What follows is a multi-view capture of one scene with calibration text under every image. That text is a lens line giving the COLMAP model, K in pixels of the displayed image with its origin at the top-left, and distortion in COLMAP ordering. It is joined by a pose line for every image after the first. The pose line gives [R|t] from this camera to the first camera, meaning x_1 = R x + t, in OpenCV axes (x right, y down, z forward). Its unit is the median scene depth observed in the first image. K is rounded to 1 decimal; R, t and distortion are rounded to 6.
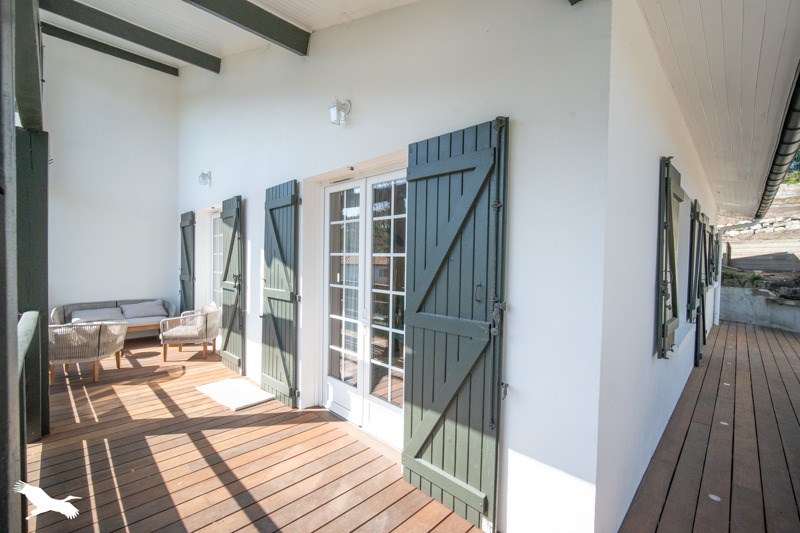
lens RADIAL K [[341.3, 0, 399.5], [0, 341.3, 268.7], [0, 0, 1]] dist [-0.001647, -0.000031]
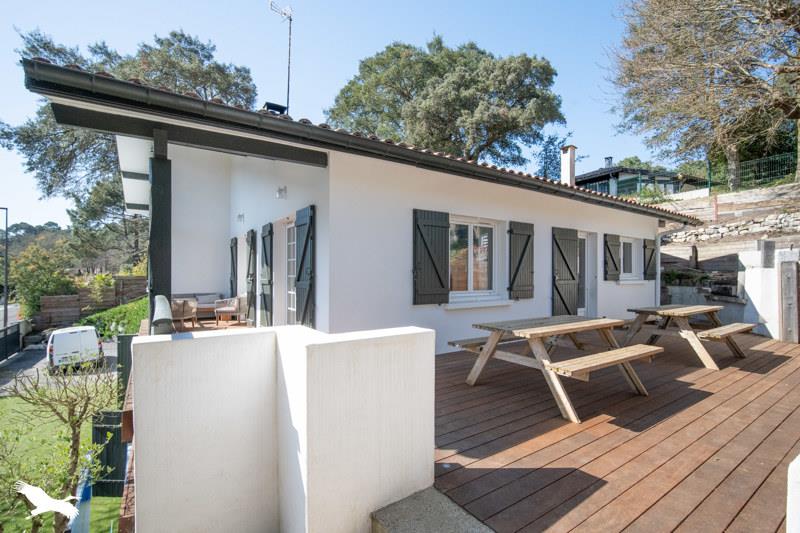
lens RADIAL K [[356.0, 0, 399.8], [0, 356.0, 267.8], [0, 0, 1]] dist [0.001459, 0.000683]
pose [[0.981755, -0.016565, -0.189427, 0.527960], [0.008918, 0.999113, -0.041154, 0.060147], [0.189941, 0.038713, 0.981032, -0.562540]]
